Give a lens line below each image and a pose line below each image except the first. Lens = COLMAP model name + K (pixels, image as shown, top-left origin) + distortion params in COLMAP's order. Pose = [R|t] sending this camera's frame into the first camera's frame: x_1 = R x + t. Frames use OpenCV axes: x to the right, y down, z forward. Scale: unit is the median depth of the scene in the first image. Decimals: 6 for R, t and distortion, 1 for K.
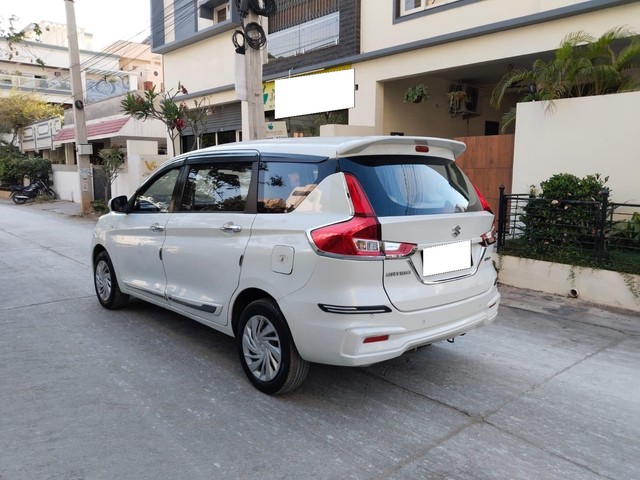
lens RADIAL K [[503.9, 0, 319.5], [0, 503.9, 241.6], [0, 0, 1]] dist [0.018040, -0.044225]
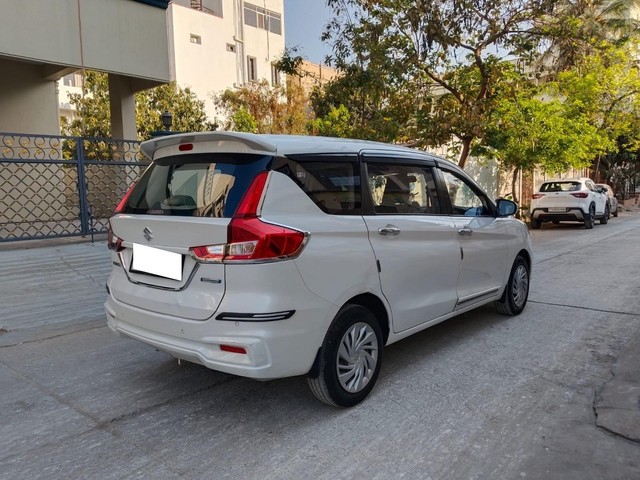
lens RADIAL K [[503.9, 0, 318.3], [0, 503.9, 242.9], [0, 0, 1]] dist [0.018040, -0.044225]
pose [[0.118089, 0.086842, -0.989198, 1.193977], [-0.101150, 0.992039, 0.075017, -0.103640], [0.987838, 0.091199, 0.125933, 1.157879]]
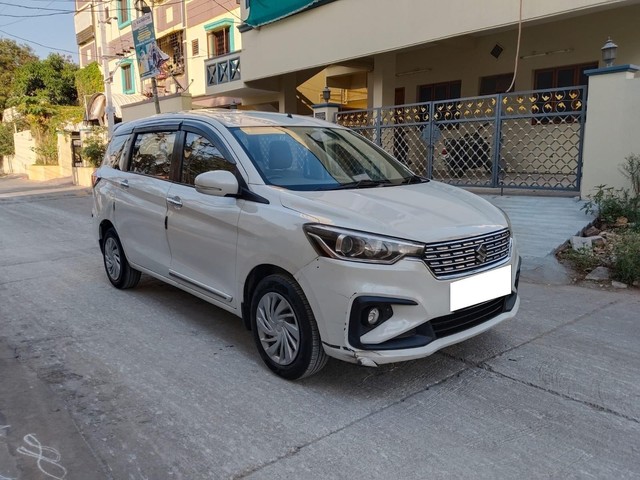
lens RADIAL K [[503.9, 0, 321.8], [0, 503.9, 240.2], [0, 0, 1]] dist [0.018040, -0.044225]
pose [[-0.999466, -0.004174, 0.032399, -0.419323], [0.005384, 0.957191, 0.289408, -0.326407], [-0.032220, 0.289427, -0.956658, 2.826116]]
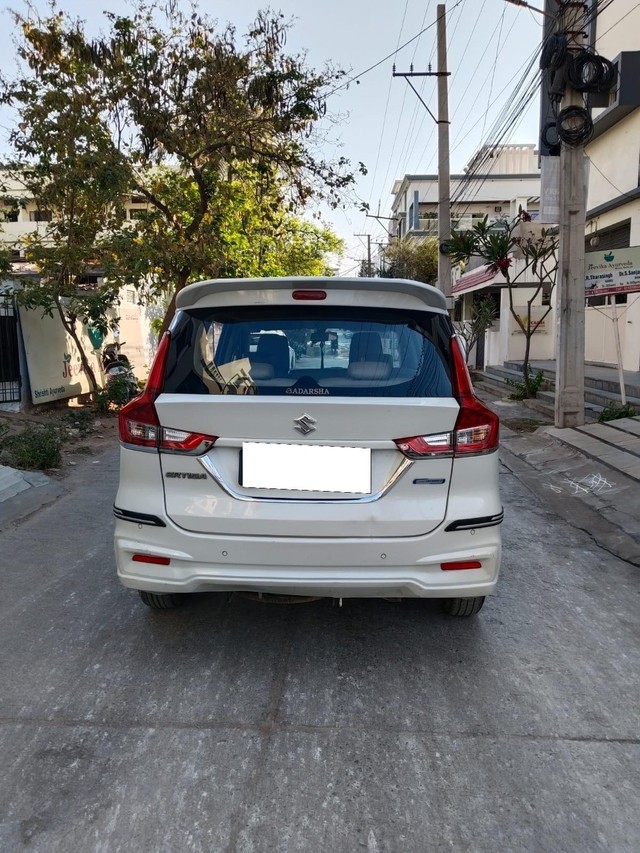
lens RADIAL K [[671.5, 0, 313.7], [0, 671.5, 423.4], [0, 0, 1]] dist [0.018040, -0.044225]
pose [[0.712216, 0.084760, -0.696825, 0.830552], [-0.082572, 0.995907, 0.036745, -0.052588], [0.697087, 0.031368, 0.716300, 0.398683]]
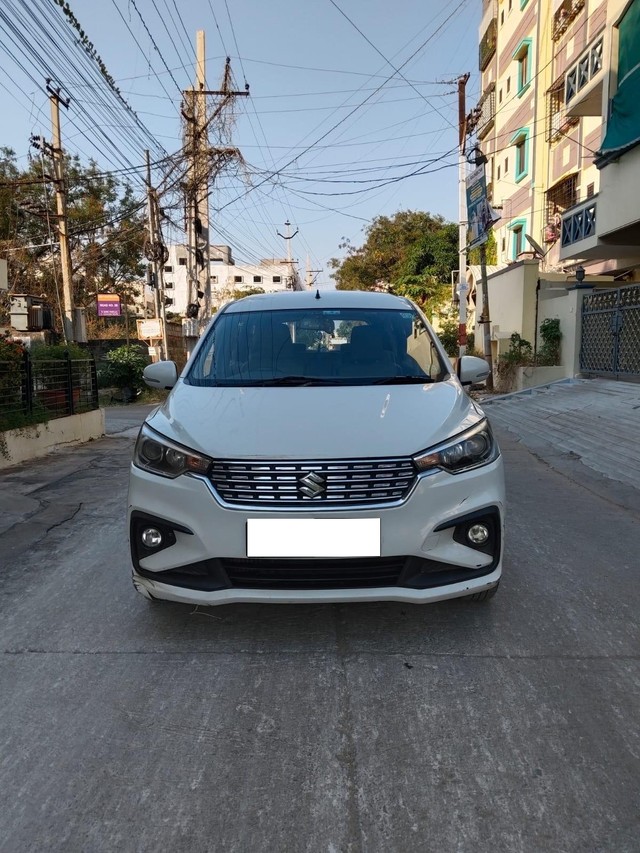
lens RADIAL K [[671.5, 0, 315.4], [0, 671.5, 427.3], [0, 0, 1]] dist [0.018040, -0.044225]
pose [[-0.718993, -0.083561, 0.689976, -1.227219], [0.091981, 0.972574, 0.213634, -0.290878], [-0.688904, 0.217066, -0.691588, 2.529886]]
